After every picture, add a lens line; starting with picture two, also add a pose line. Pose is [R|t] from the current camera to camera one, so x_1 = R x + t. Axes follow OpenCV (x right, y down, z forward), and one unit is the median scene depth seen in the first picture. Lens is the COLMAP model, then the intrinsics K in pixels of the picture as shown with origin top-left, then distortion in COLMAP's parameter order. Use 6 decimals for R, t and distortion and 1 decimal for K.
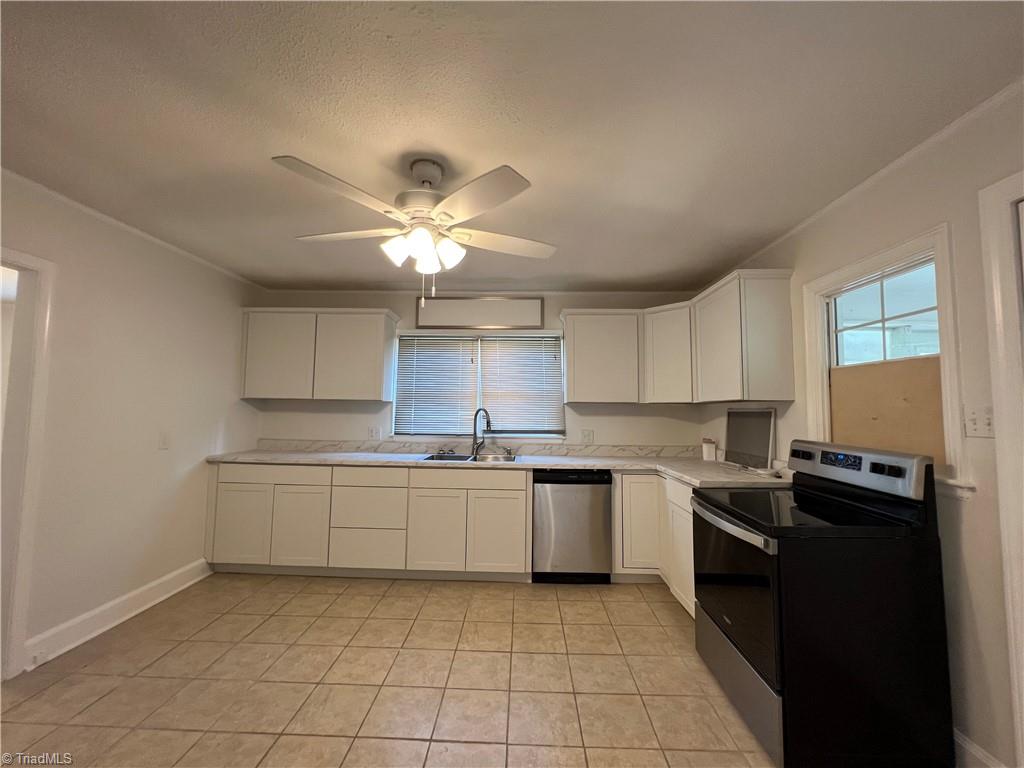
lens RADIAL K [[409.2, 0, 512.2], [0, 409.2, 382.3], [0, 0, 1]] dist [-0.003234, 0.000644]
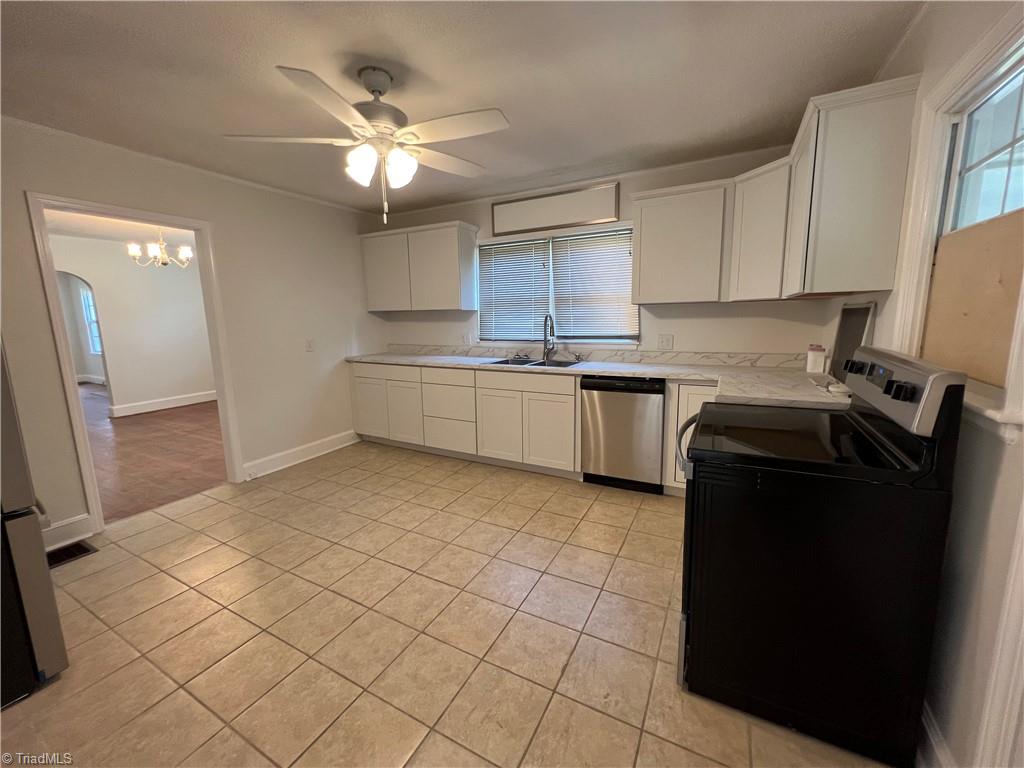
lens RADIAL K [[409.2, 0, 512.2], [0, 409.2, 382.3], [0, 0, 1]] dist [-0.003234, 0.000644]
pose [[0.894885, 0.043380, -0.444184, 0.339318], [0.058540, 0.975256, 0.213186, 0.009839], [0.442442, -0.216779, 0.870202, 0.066362]]
